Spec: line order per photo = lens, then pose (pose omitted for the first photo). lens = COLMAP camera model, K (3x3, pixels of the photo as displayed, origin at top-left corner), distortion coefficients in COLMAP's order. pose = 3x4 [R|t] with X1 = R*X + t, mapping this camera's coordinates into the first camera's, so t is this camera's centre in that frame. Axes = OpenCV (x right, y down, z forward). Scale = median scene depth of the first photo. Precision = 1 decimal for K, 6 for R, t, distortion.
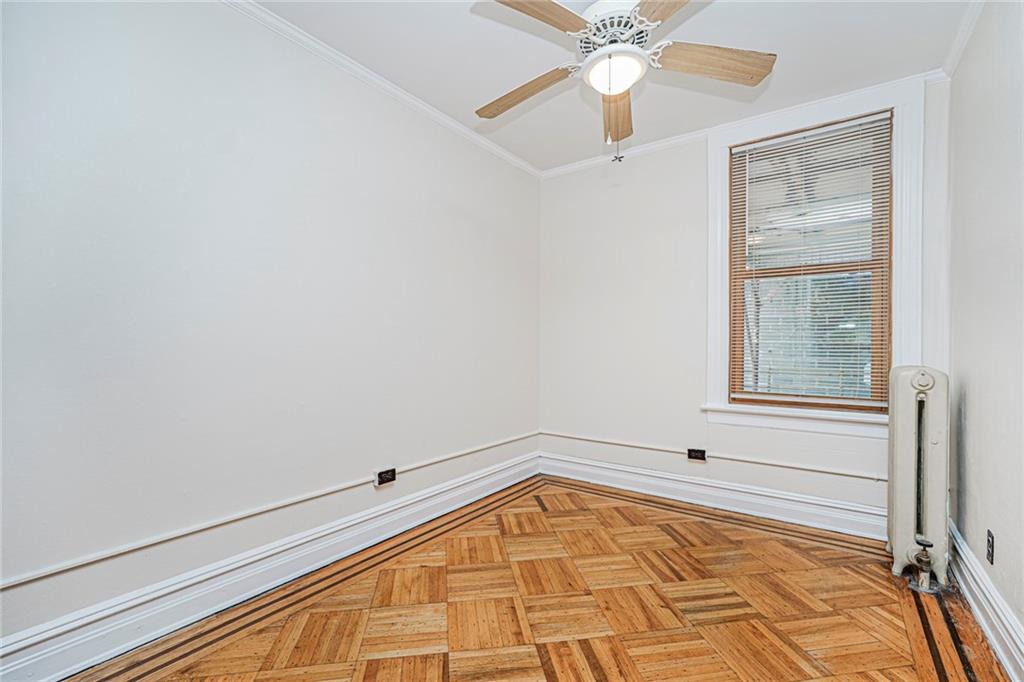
lens RADIAL K [[445.6, 0, 514.2], [0, 445.6, 345.4], [0, 0, 1]] dist [-0.000727, 0.001996]
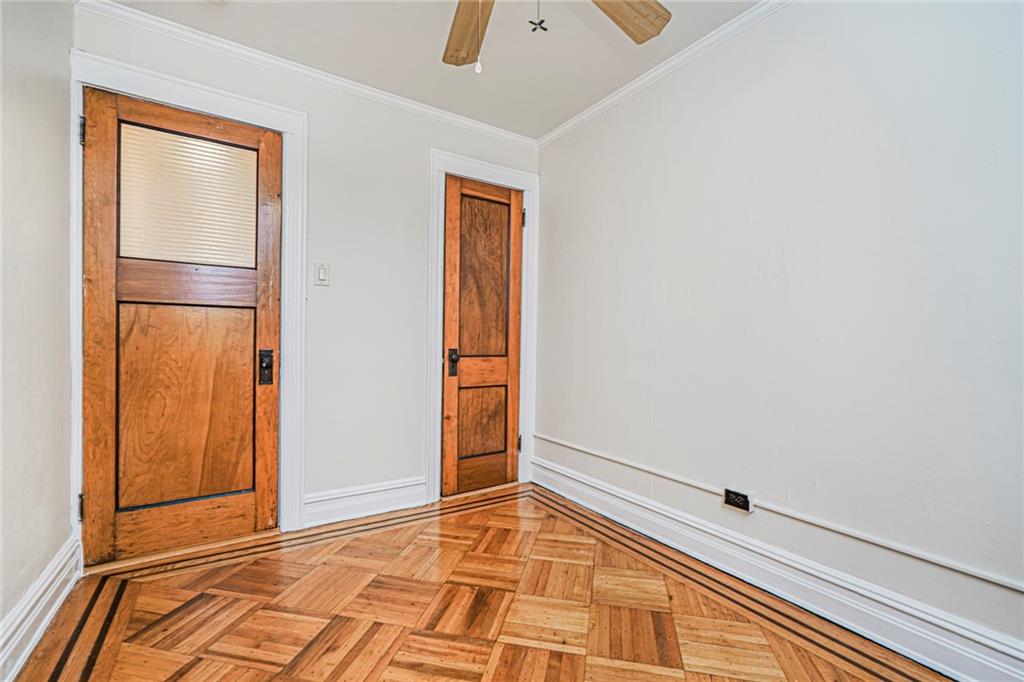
lens RADIAL K [[445.6, 0, 510.8], [0, 445.6, 342.3], [0, 0, 1]] dist [-0.000727, 0.001996]
pose [[-0.369206, -0.008879, -0.929305, 0.613429], [-0.011975, 0.999917, -0.004796, 0.016582], [0.929270, 0.009358, -0.369282, 0.901036]]
